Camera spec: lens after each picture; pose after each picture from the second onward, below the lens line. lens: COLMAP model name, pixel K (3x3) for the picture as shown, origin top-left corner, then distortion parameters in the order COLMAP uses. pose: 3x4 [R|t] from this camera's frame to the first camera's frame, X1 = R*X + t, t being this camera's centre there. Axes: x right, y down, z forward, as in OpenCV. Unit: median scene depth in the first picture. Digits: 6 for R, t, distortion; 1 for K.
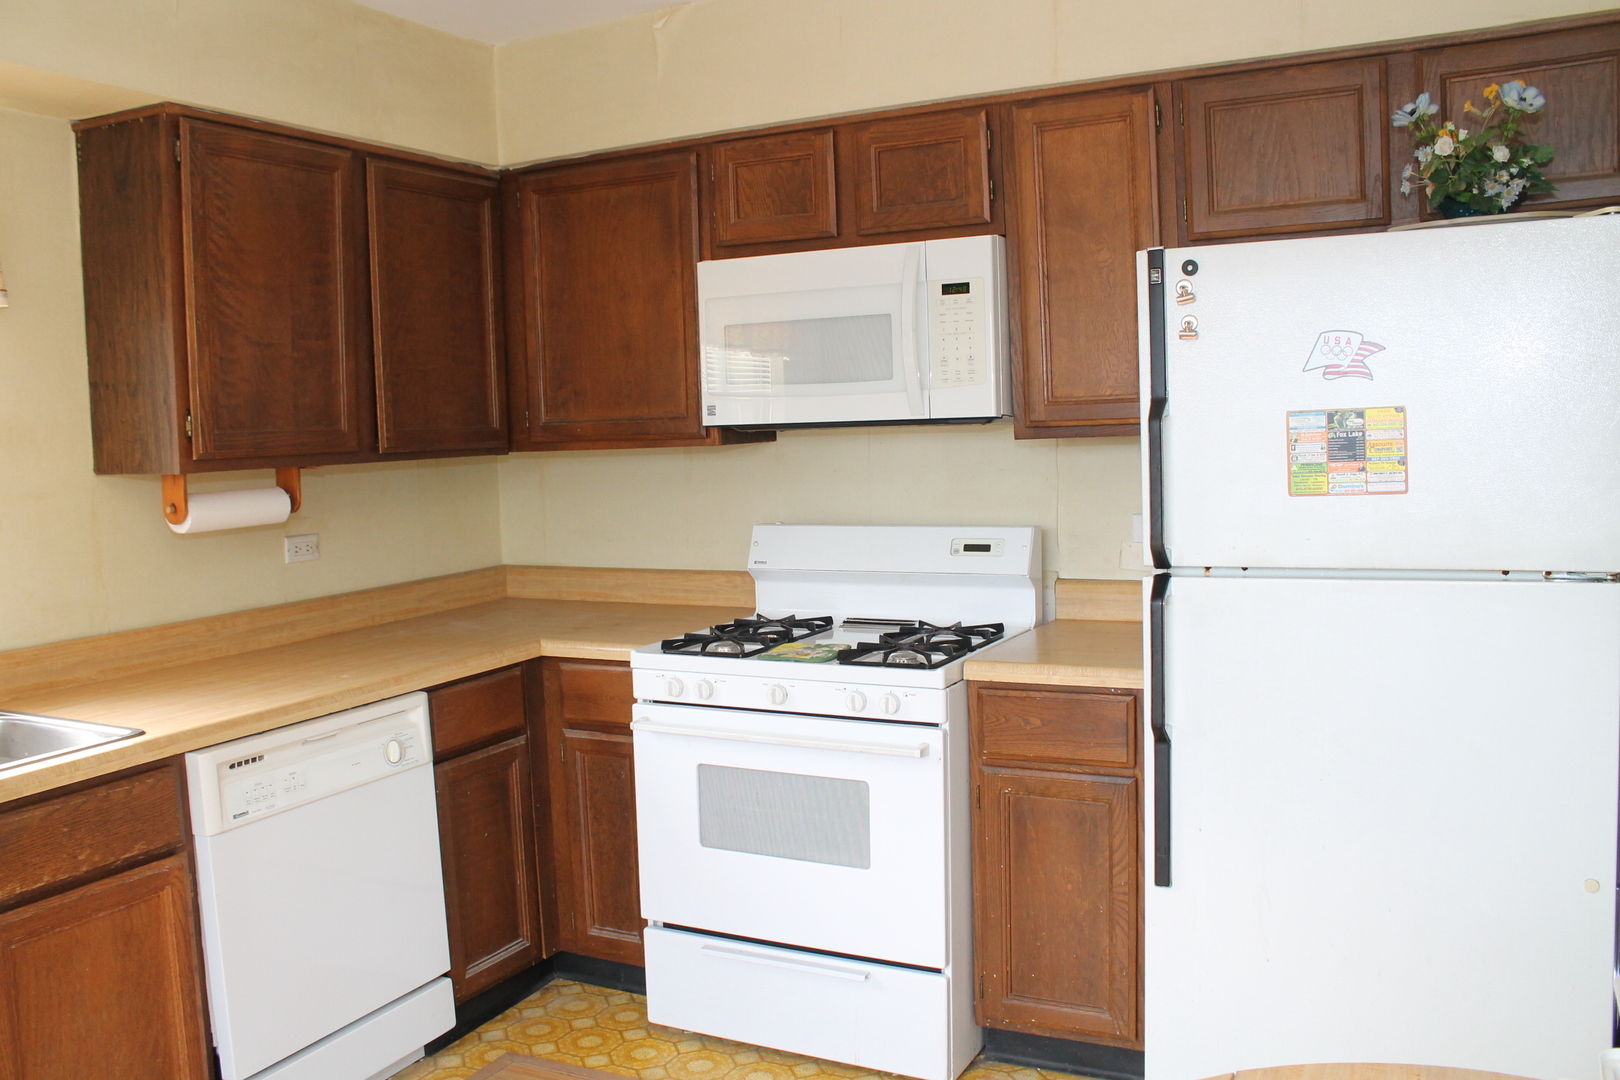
lens RADIAL K [[1396.5, 0, 810.0], [0, 1396.5, 540.0], [0, 0, 1]] dist [-0.167507, 0.157639]
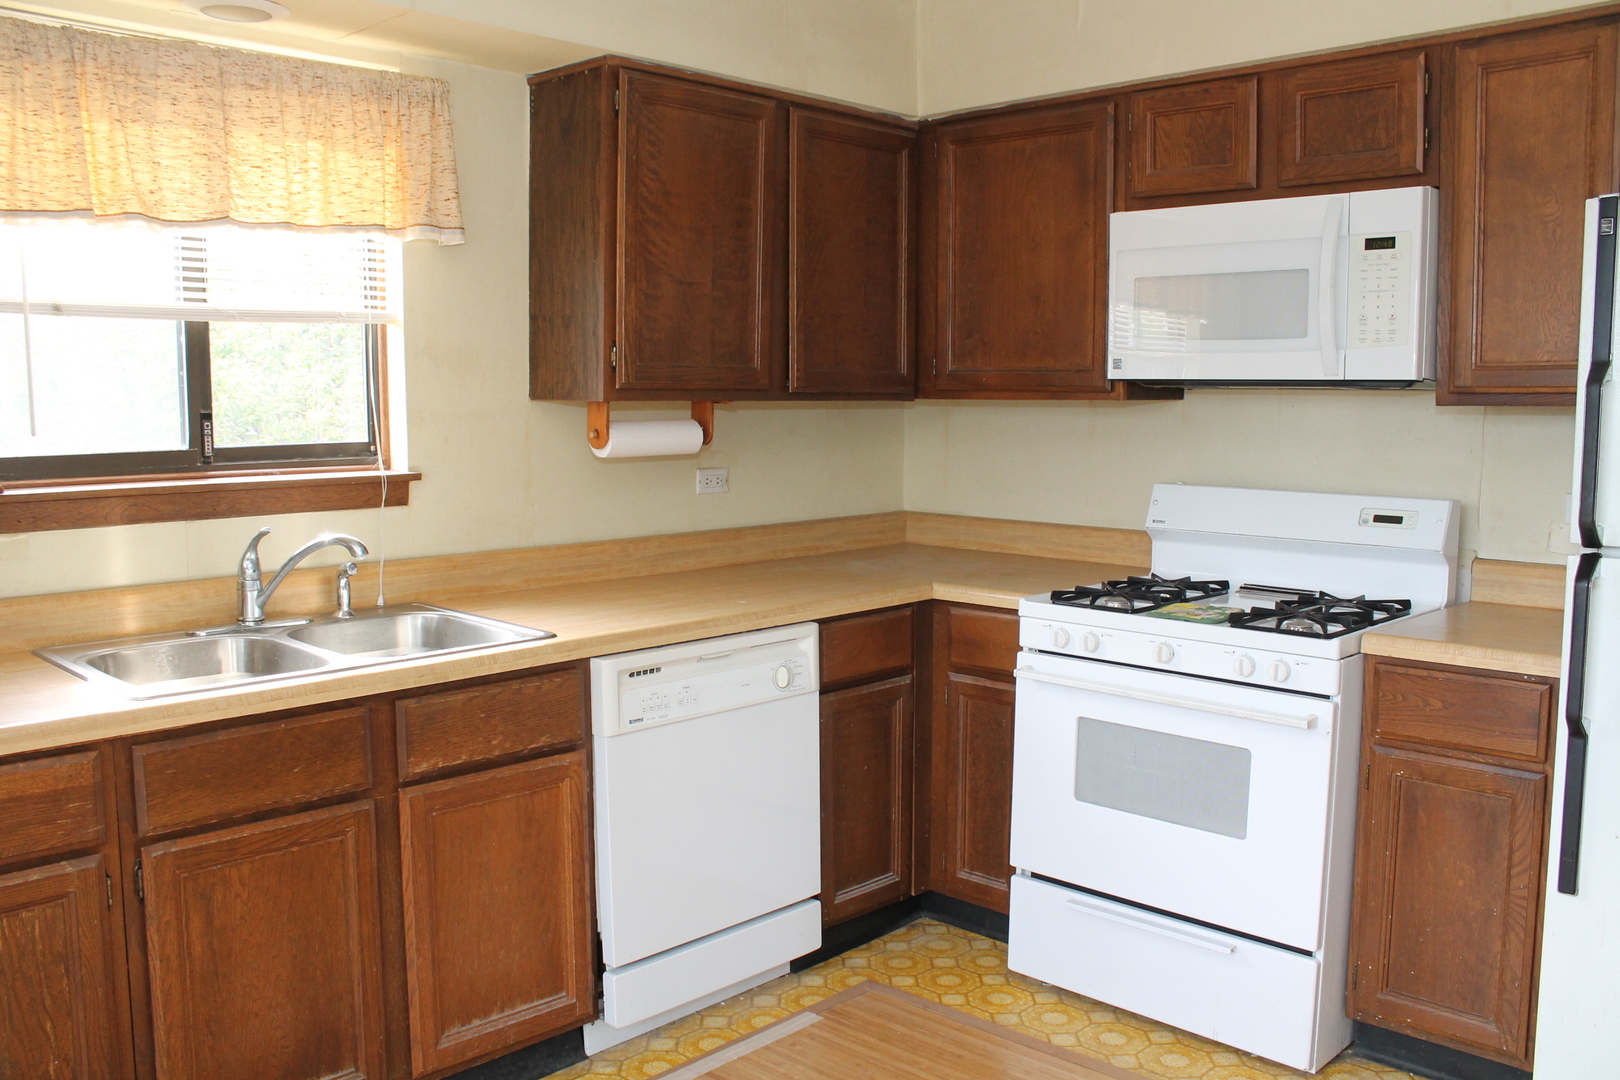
lens RADIAL K [[1396.5, 0, 810.0], [0, 1396.5, 540.0], [0, 0, 1]] dist [-0.167507, 0.157639]
pose [[0.955111, 0.065947, -0.288816, 0.013864], [-0.059484, 0.997744, 0.031109, 0.015803], [0.290216, -0.012532, 0.956879, -0.002543]]
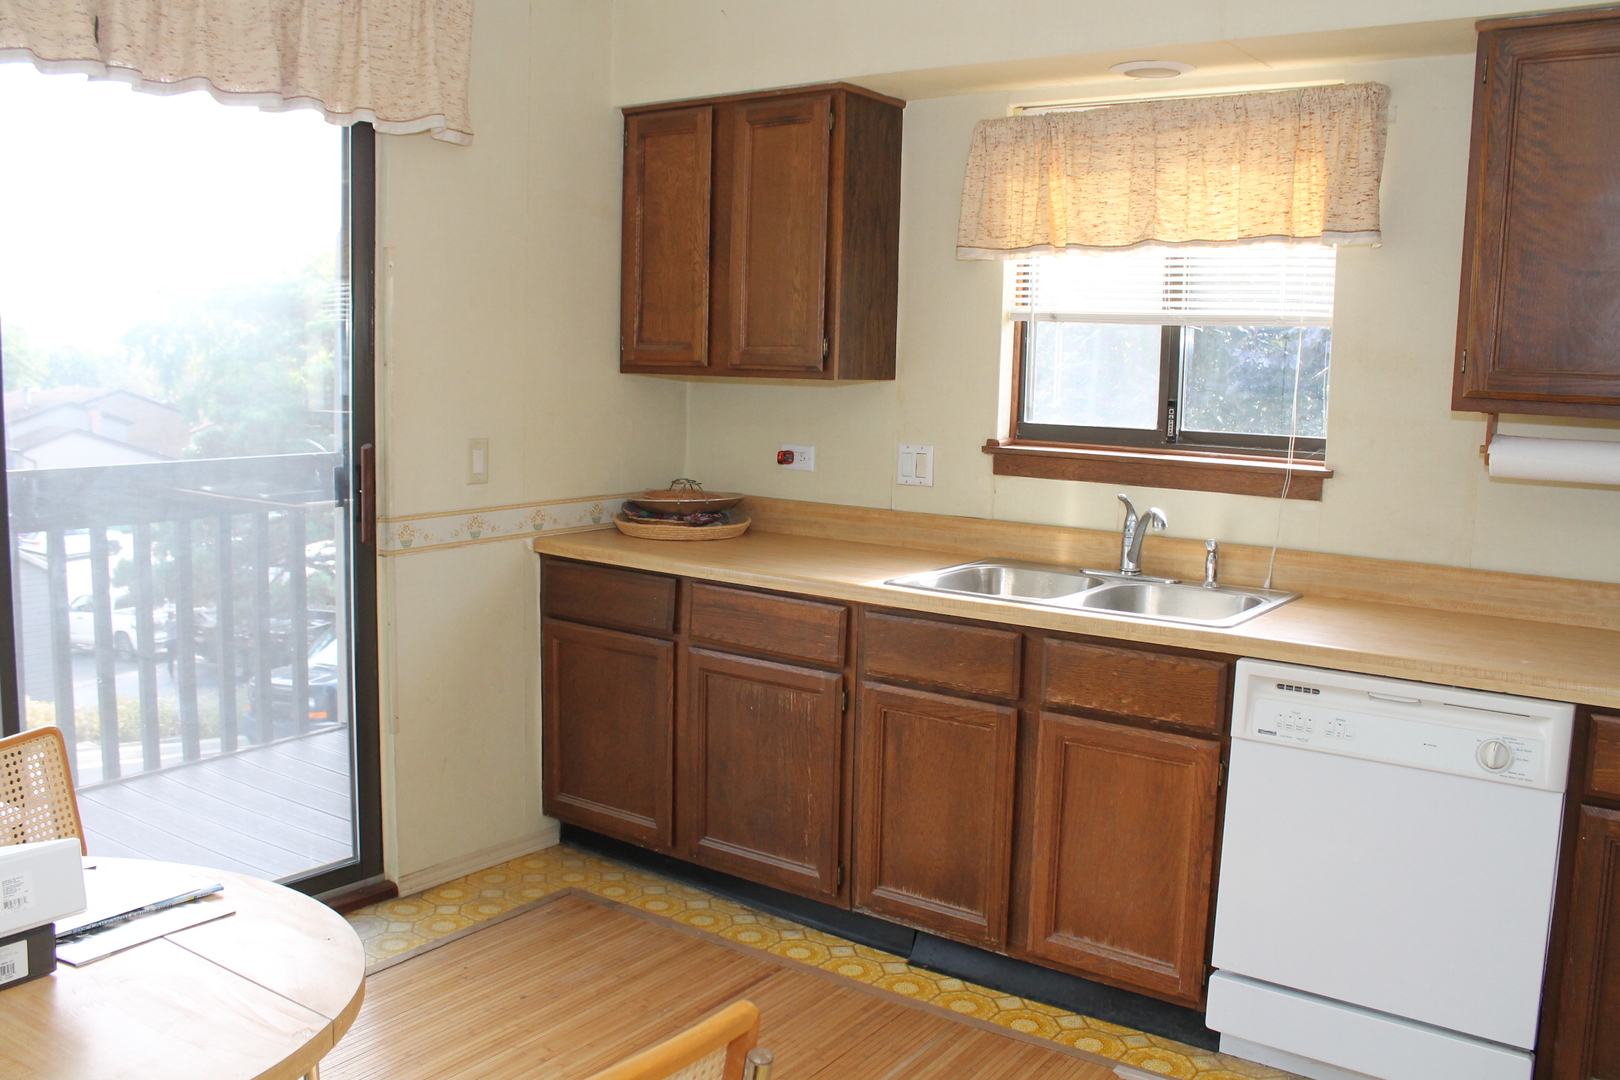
lens RADIAL K [[1396.5, 0, 810.0], [0, 1396.5, 540.0], [0, 0, 1]] dist [-0.167507, 0.157639]
pose [[-0.150473, 0.153169, -0.976677, 0.529677], [-0.113092, 0.978773, 0.170921, -0.067296], [0.982124, 0.136174, -0.129957, 0.647396]]
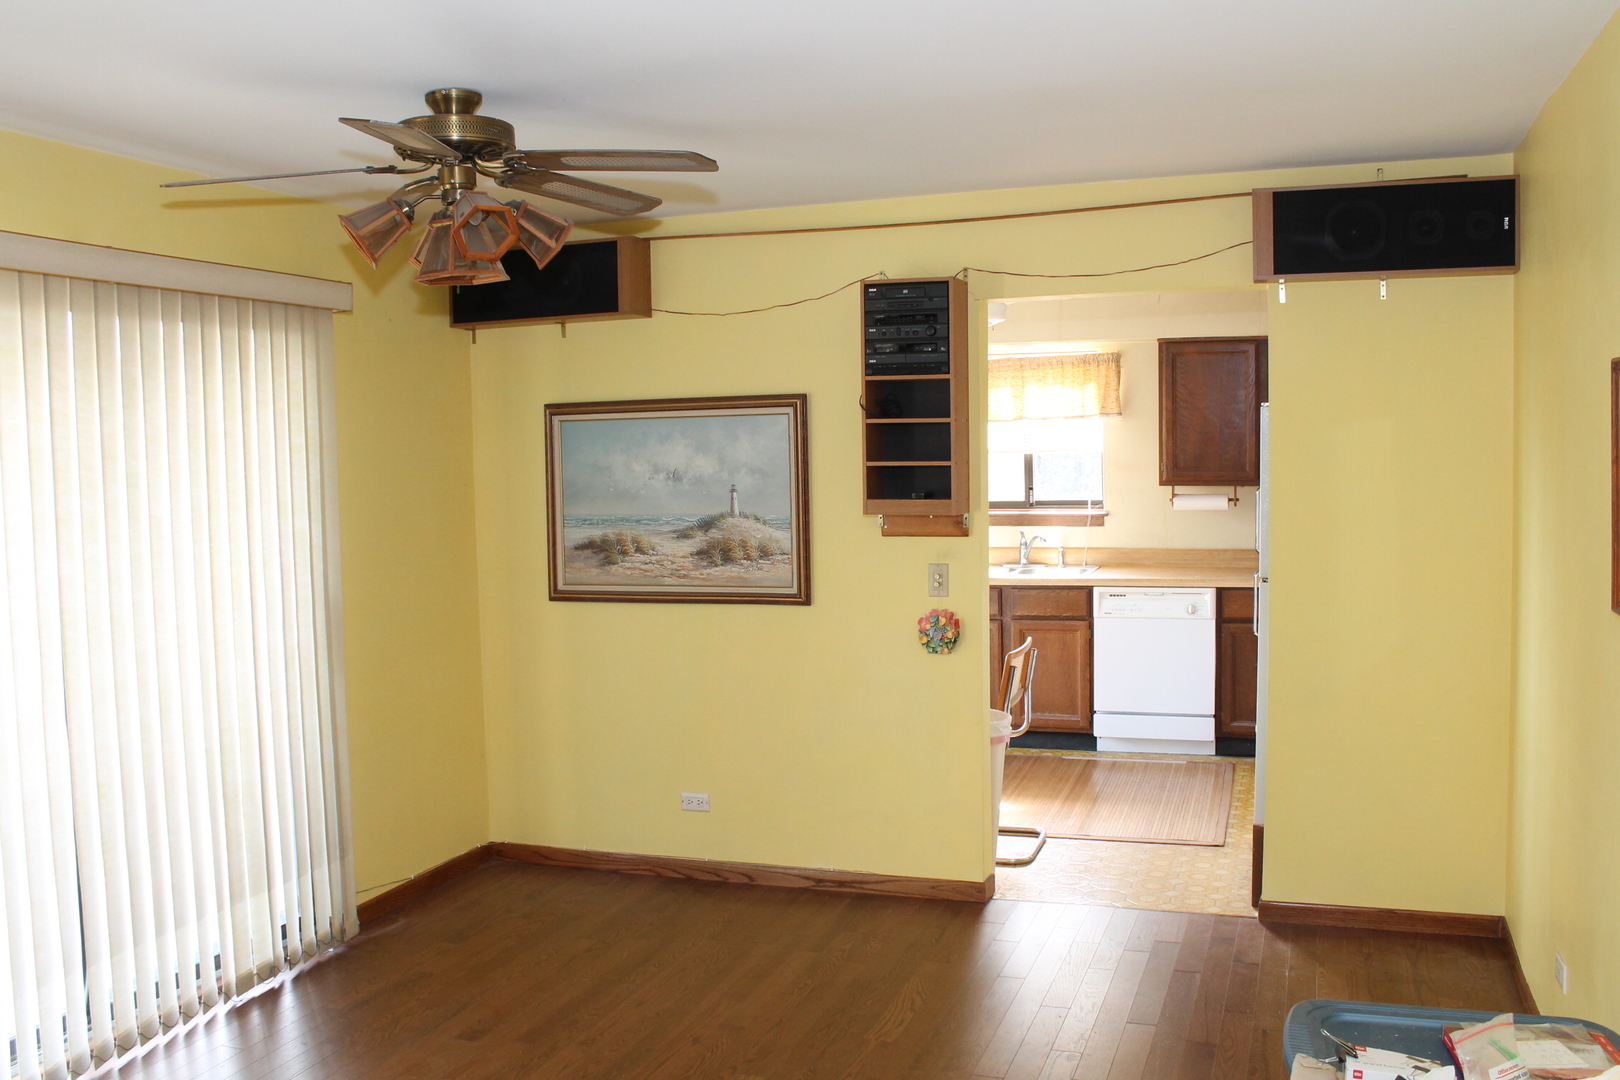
lens RADIAL K [[1396.5, 0, 810.0], [0, 1396.5, 540.0], [0, 0, 1]] dist [-0.167507, 0.157639]
pose [[0.132563, 0.101369, -0.985977, 1.852730], [-0.074658, 0.992952, 0.092048, -0.127906], [0.988359, 0.061409, 0.139196, 0.015368]]
